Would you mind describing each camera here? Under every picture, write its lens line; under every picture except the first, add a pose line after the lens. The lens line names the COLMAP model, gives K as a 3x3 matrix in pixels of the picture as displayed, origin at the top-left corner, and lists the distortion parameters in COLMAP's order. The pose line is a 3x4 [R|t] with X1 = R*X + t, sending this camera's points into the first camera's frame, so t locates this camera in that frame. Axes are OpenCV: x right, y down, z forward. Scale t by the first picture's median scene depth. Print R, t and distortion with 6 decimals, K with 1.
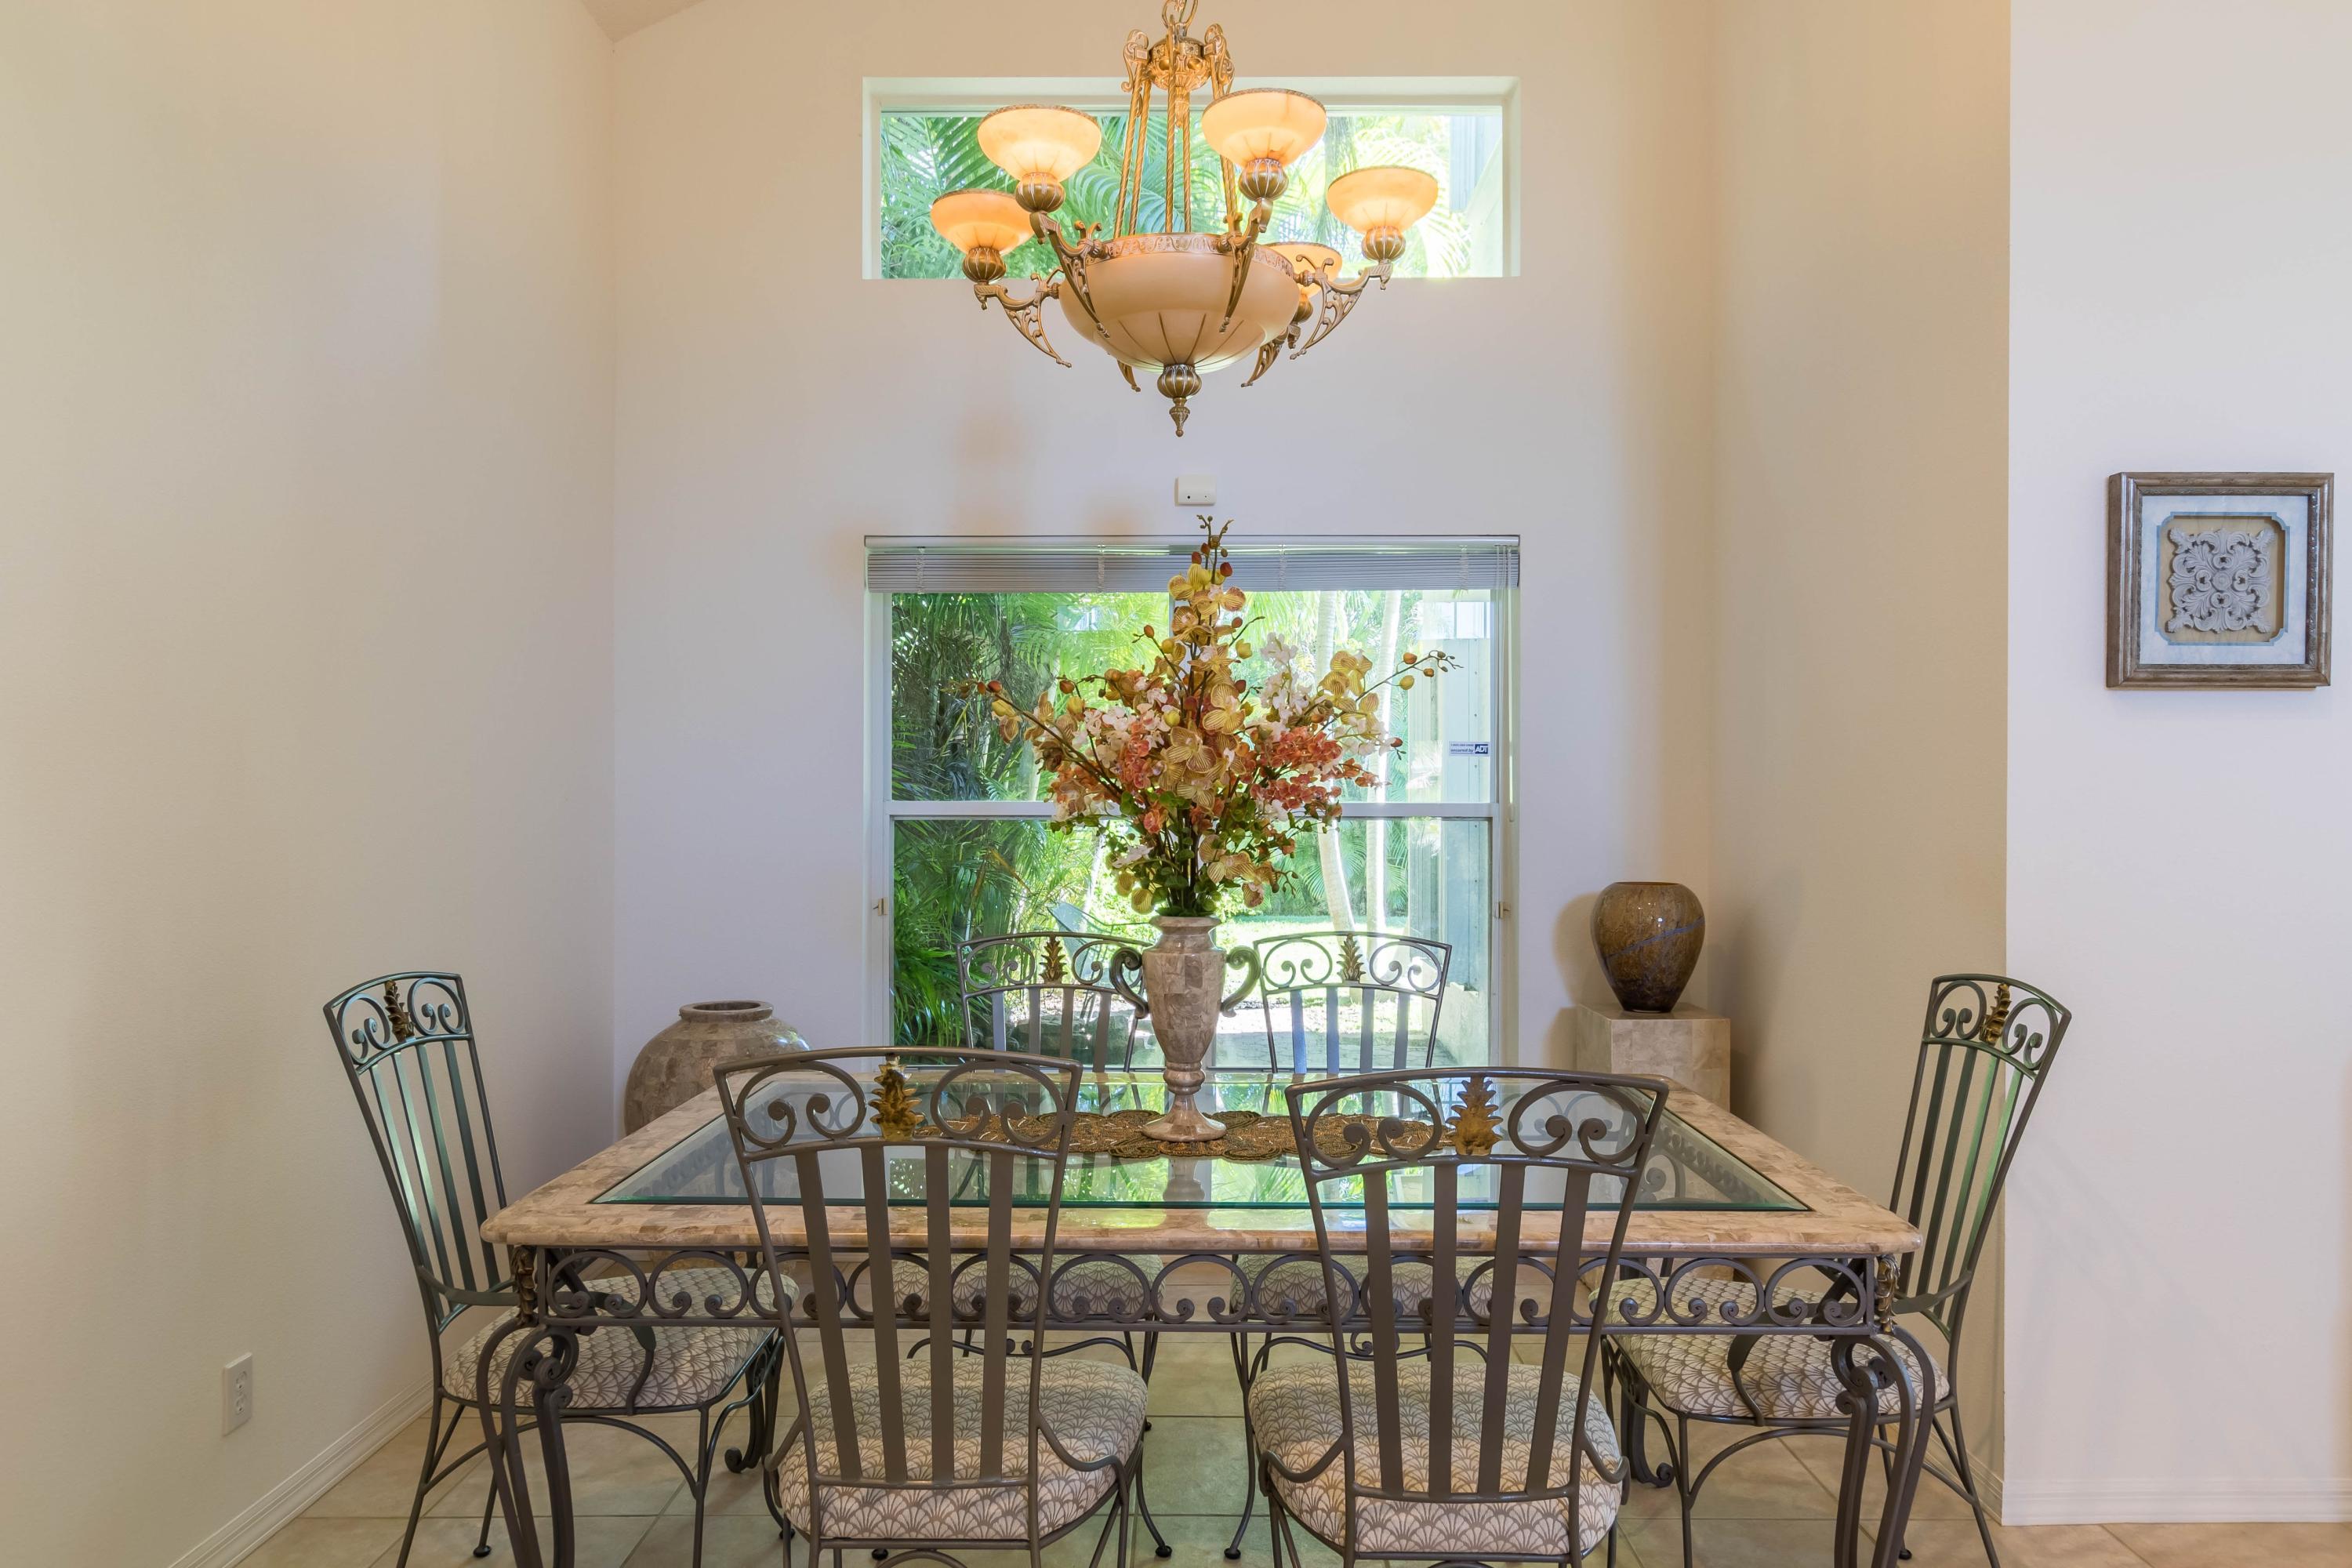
lens RADIAL K [[1515.7, 0, 1175.8], [0, 1515.7, 779.7], [0, 0, 1]] dist [0.004716, 0.000777]
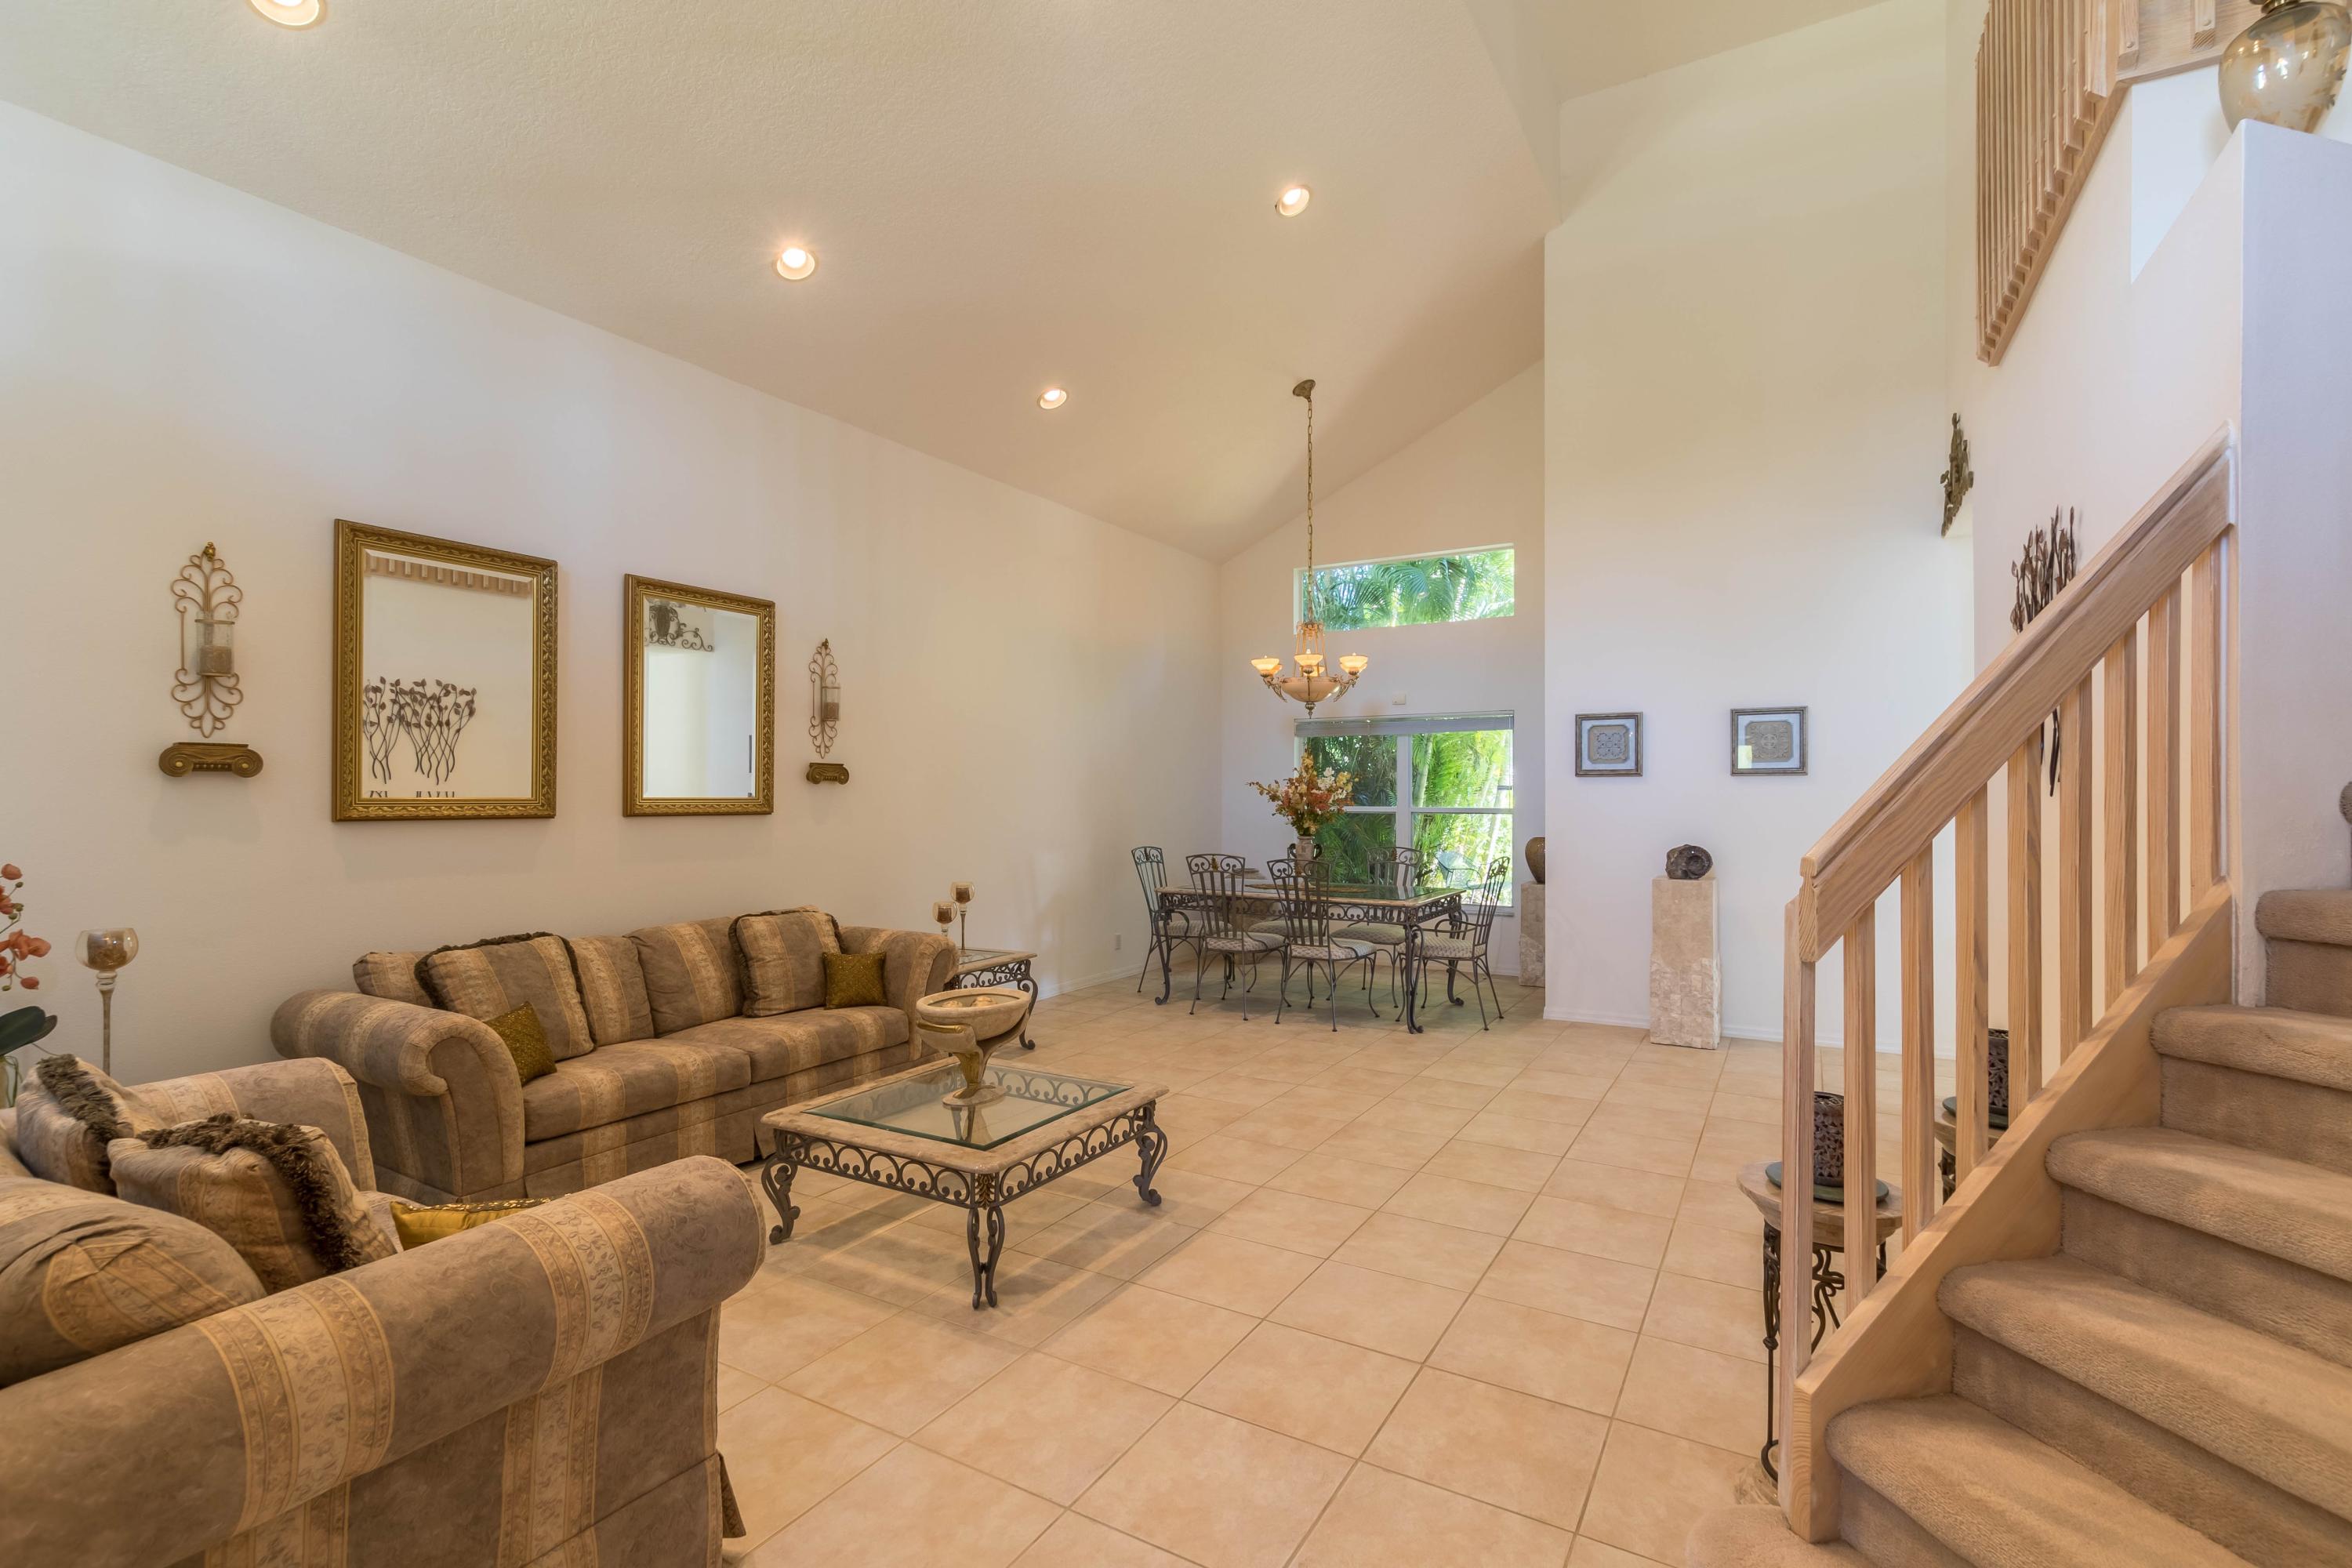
lens RADIAL K [[1081.7, 0, 1176.1], [0, 1081.7, 789.9], [0, 0, 1]] dist [0.007198, -0.004171]
pose [[0.858219, -0.002578, -0.513277, 1.103242], [-0.000186, 0.999986, -0.005333, -0.018320], [0.513284, 0.004672, 0.858206, -1.557877]]
